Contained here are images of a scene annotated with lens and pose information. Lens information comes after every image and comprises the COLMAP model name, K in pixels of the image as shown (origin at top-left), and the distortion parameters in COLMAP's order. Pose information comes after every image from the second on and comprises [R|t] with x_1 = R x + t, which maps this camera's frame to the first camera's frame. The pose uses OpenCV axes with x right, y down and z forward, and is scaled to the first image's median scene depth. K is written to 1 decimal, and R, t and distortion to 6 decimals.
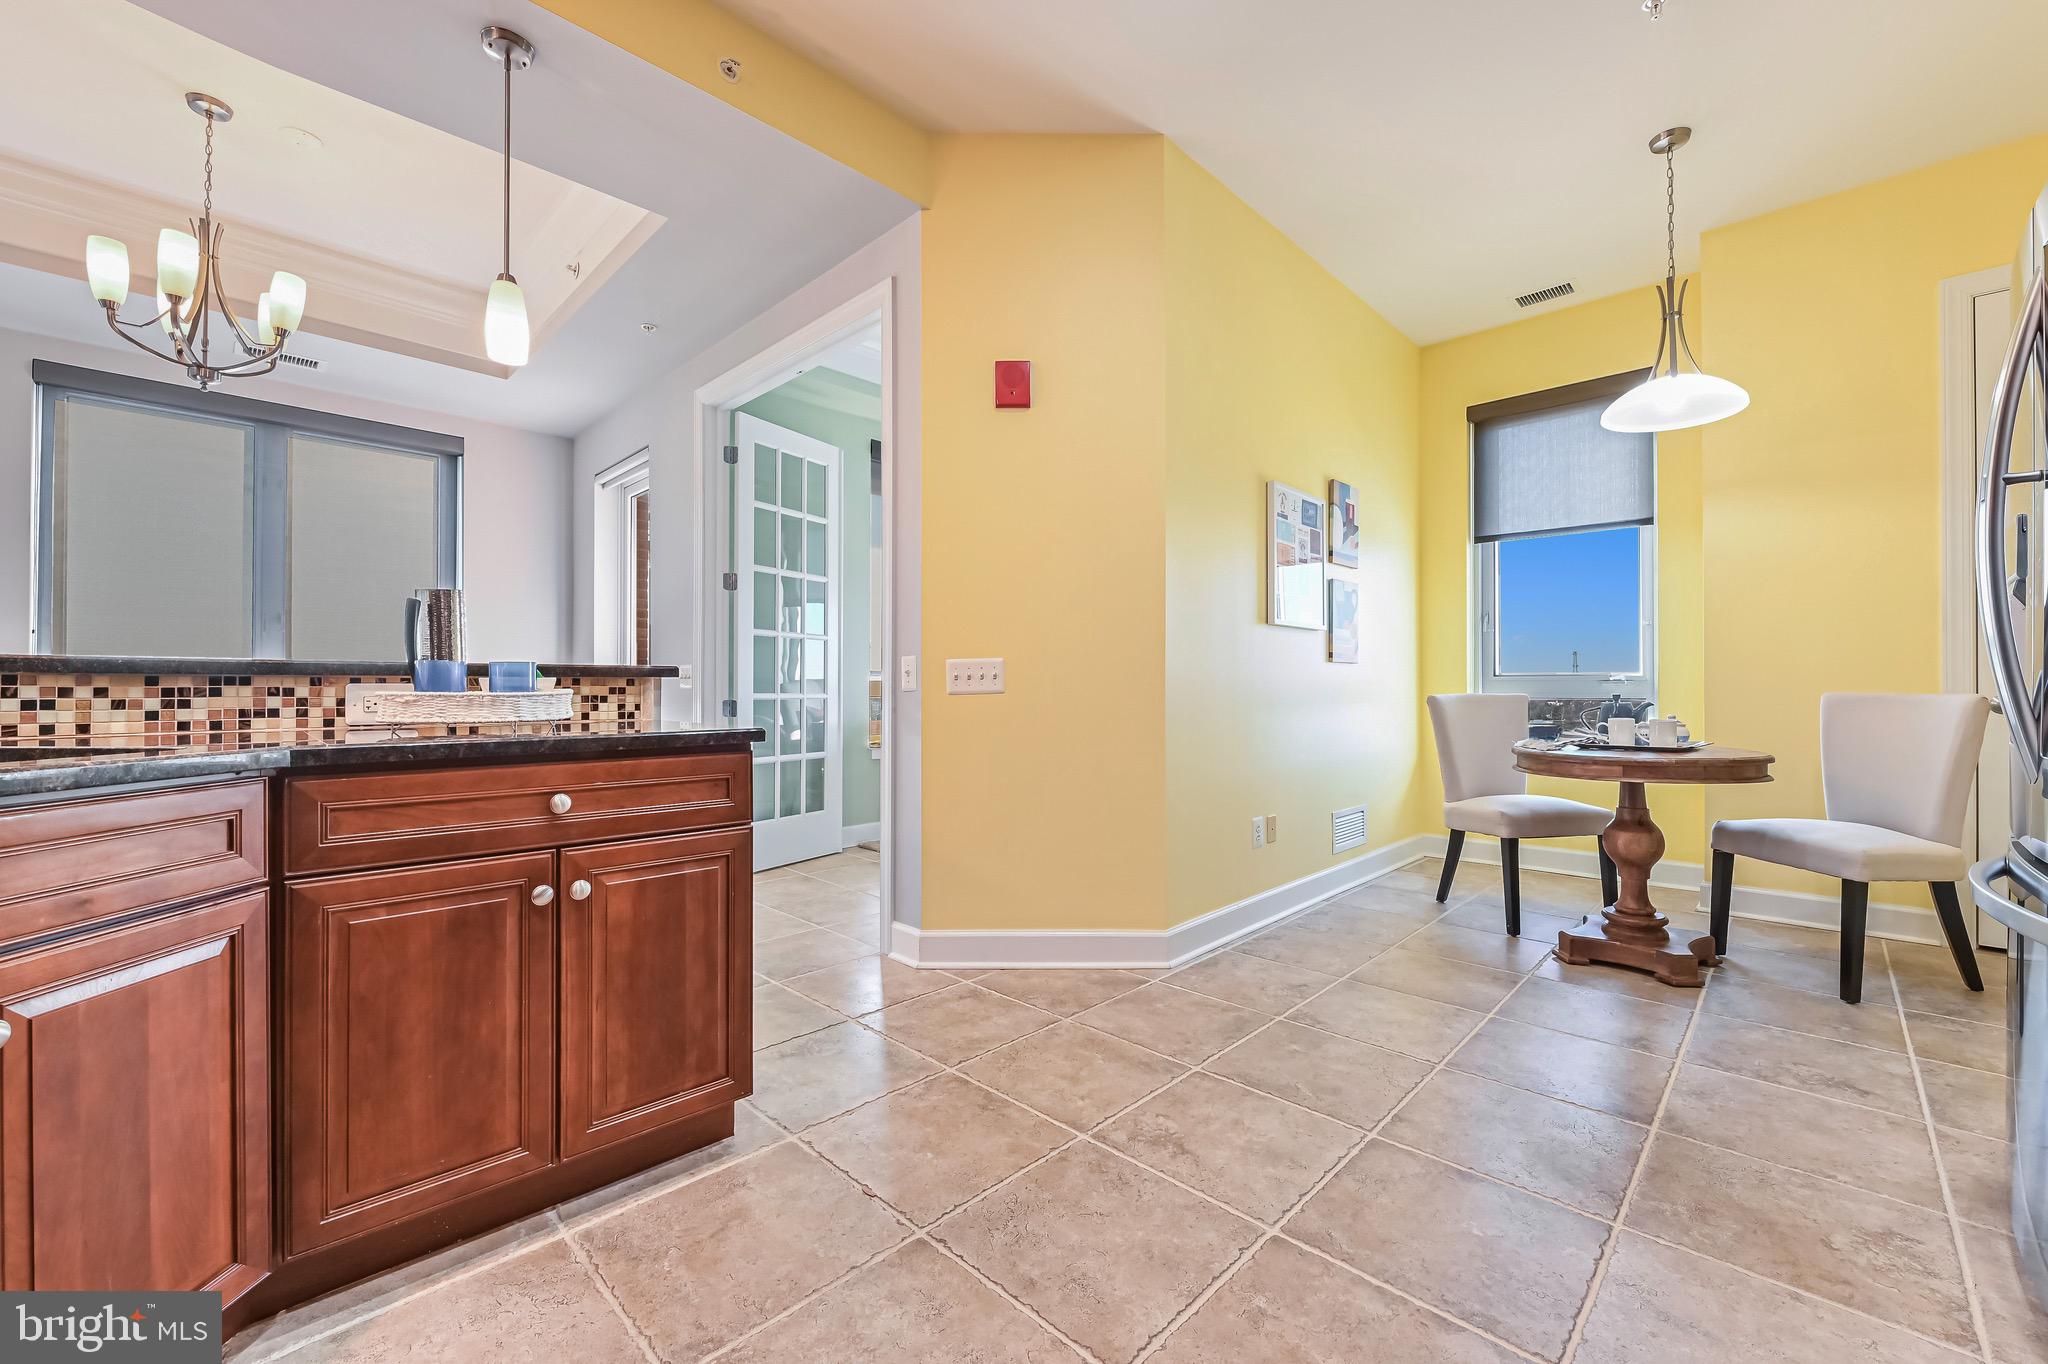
lens RADIAL K [[807.6, 0, 1035.2], [0, 807.6, 686.5], [0, 0, 1]] dist [-0.010540, -0.000277]
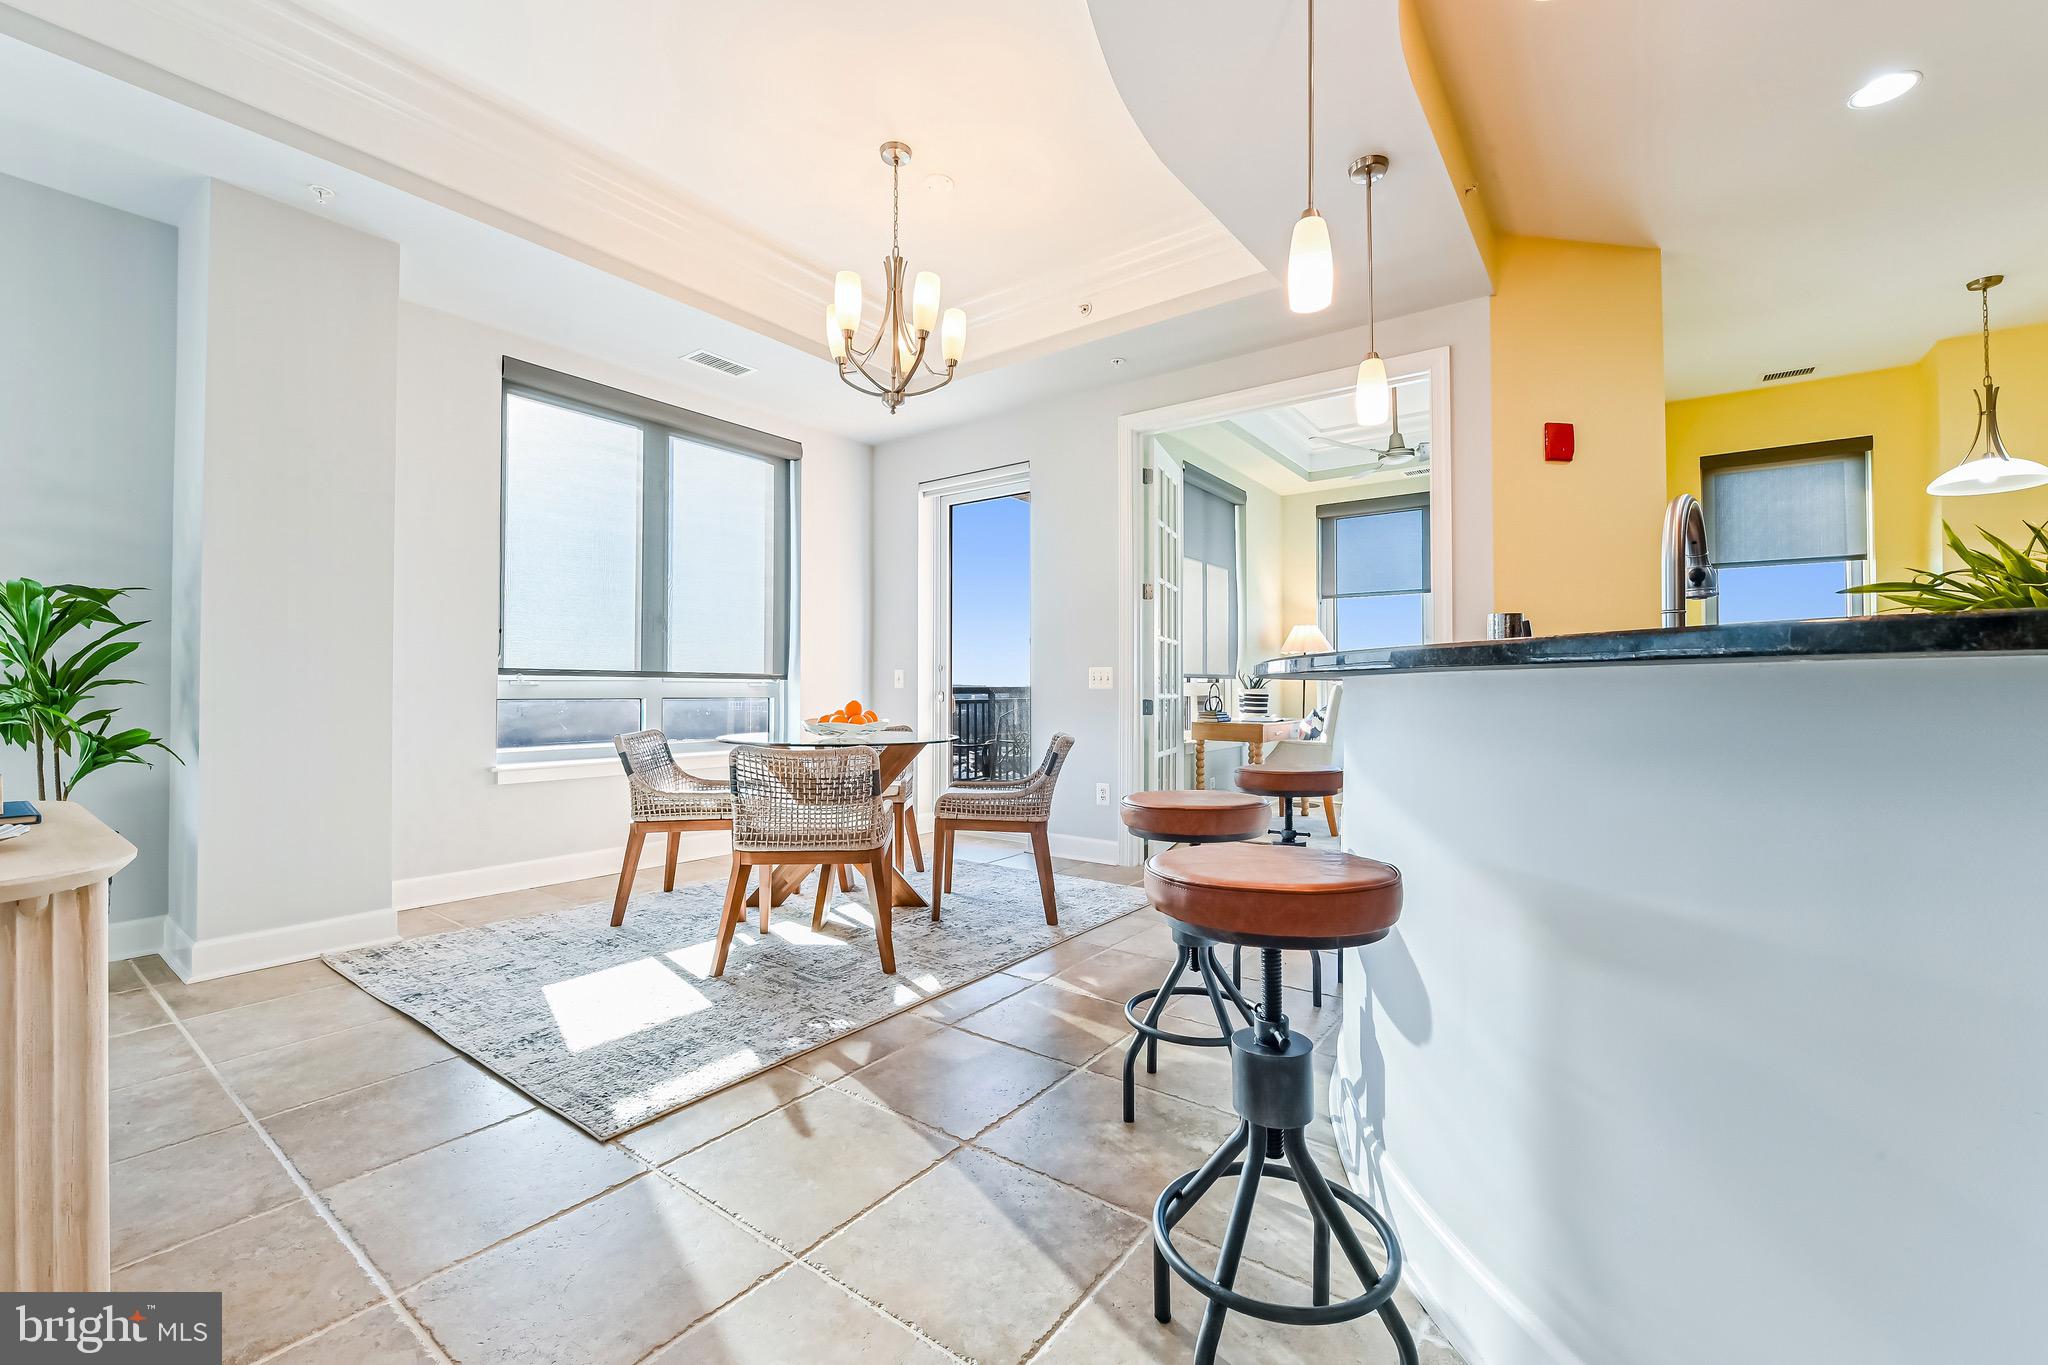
lens RADIAL K [[826.1, 0, 1036.6], [0, 826.1, 681.8], [0, 0, 1]] dist [-0.010958, -0.001725]
pose [[0.990878, 0.002130, 0.134742, -1.503342], [-0.000870, 0.999955, -0.009410, 0.006321], [-0.134756, 0.009207, 0.990836, -0.202321]]
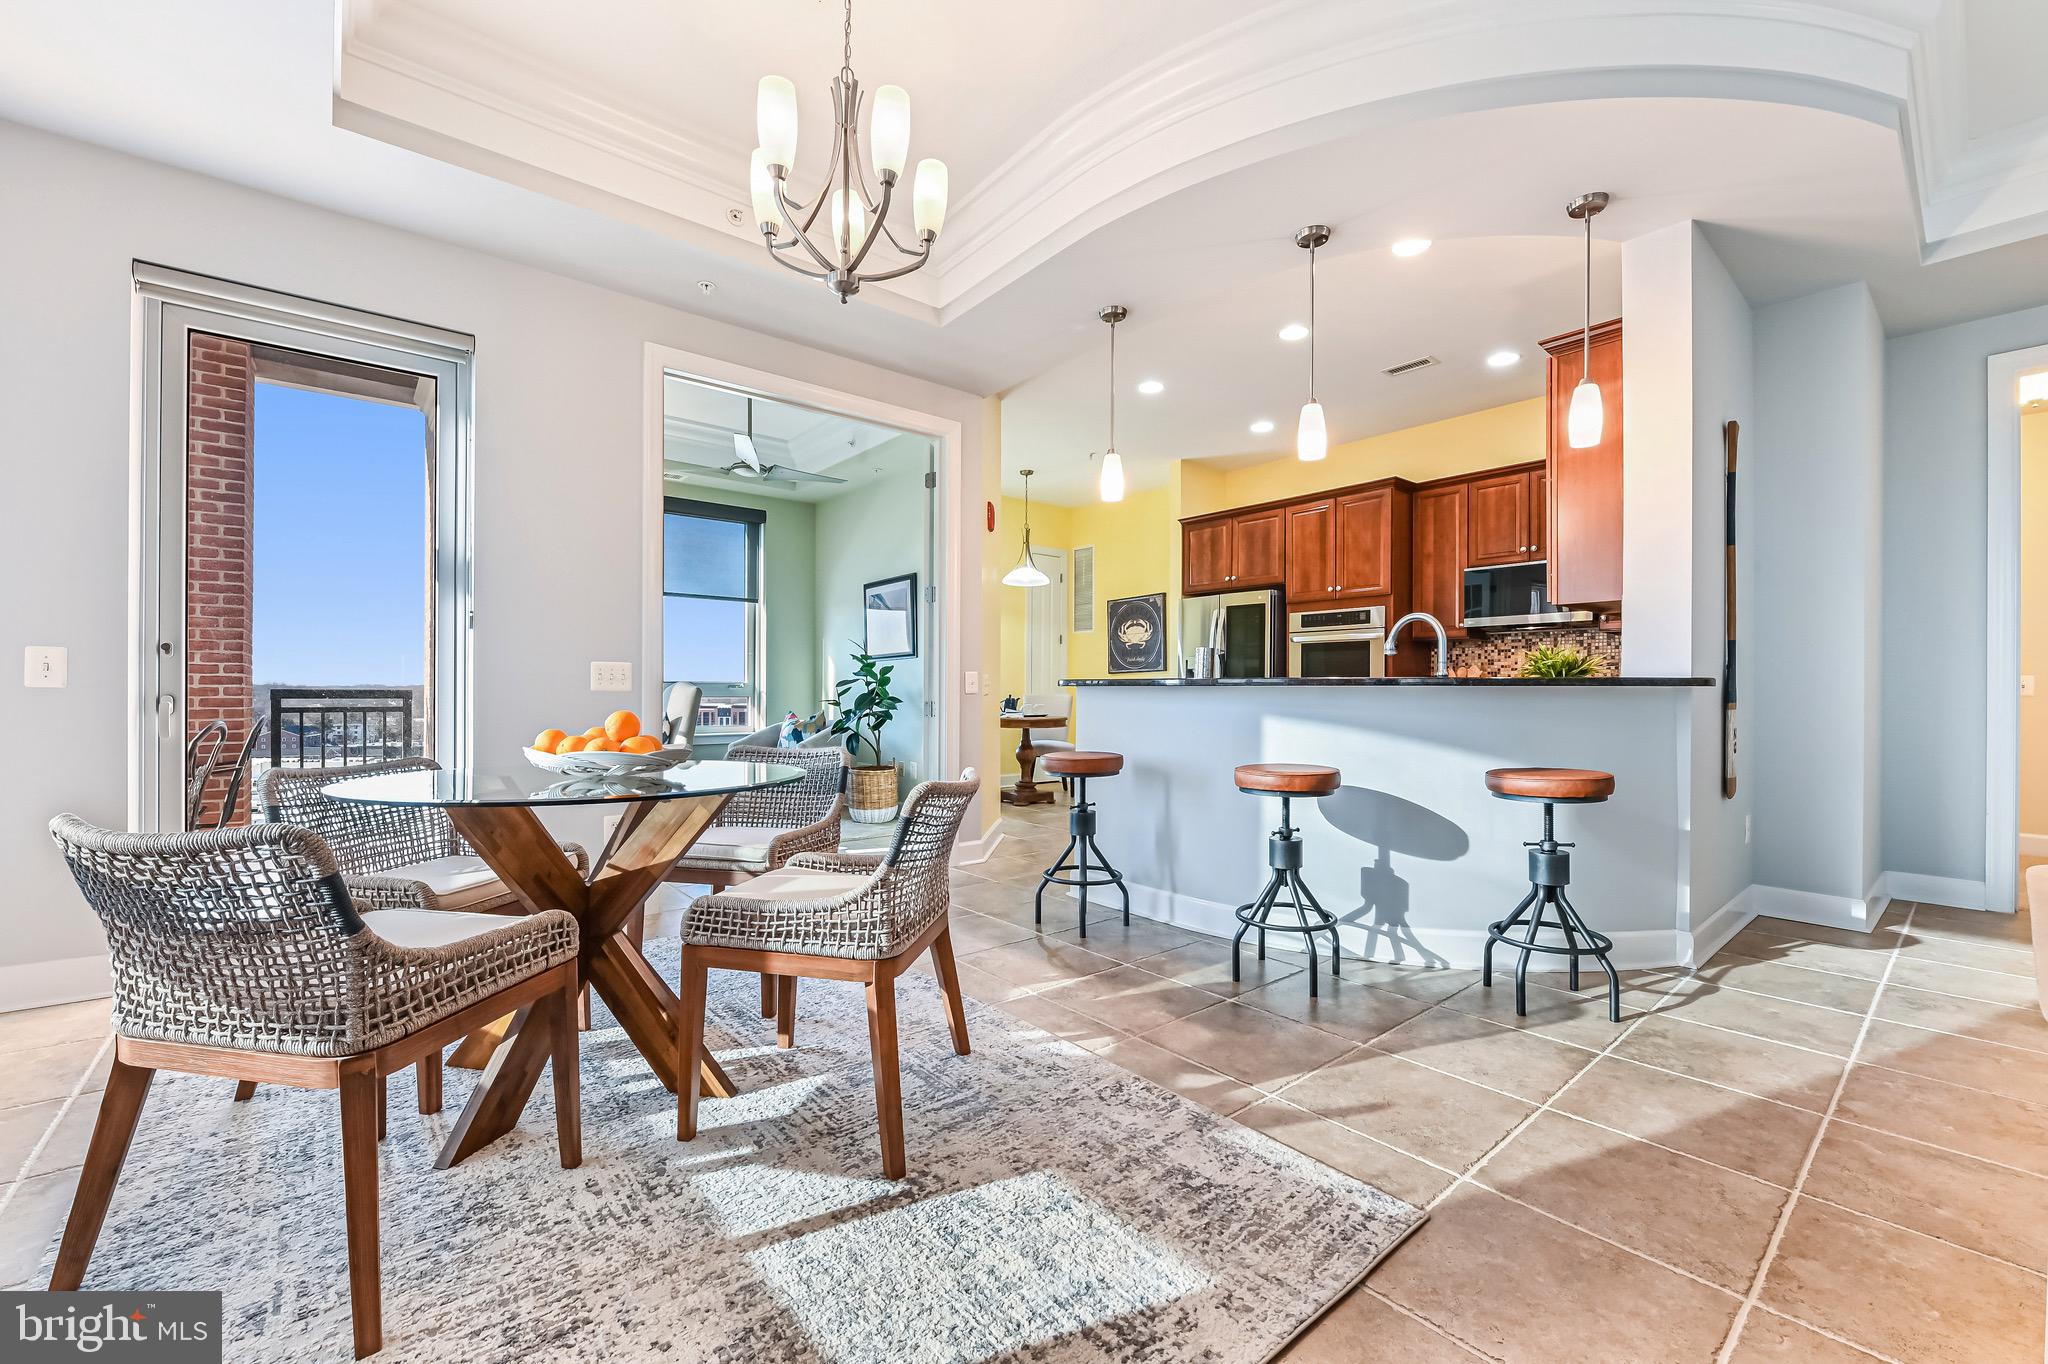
lens RADIAL K [[826.1, 0, 1018.7], [0, 826.1, 688.7], [0, 0, 1]] dist [-0.010958, -0.001725]
pose [[0.119020, 0.006134, 0.992873, -2.715869], [-0.003581, 0.999977, -0.005749, 0.007763], [-0.992885, -0.002871, 0.119040, 1.098115]]
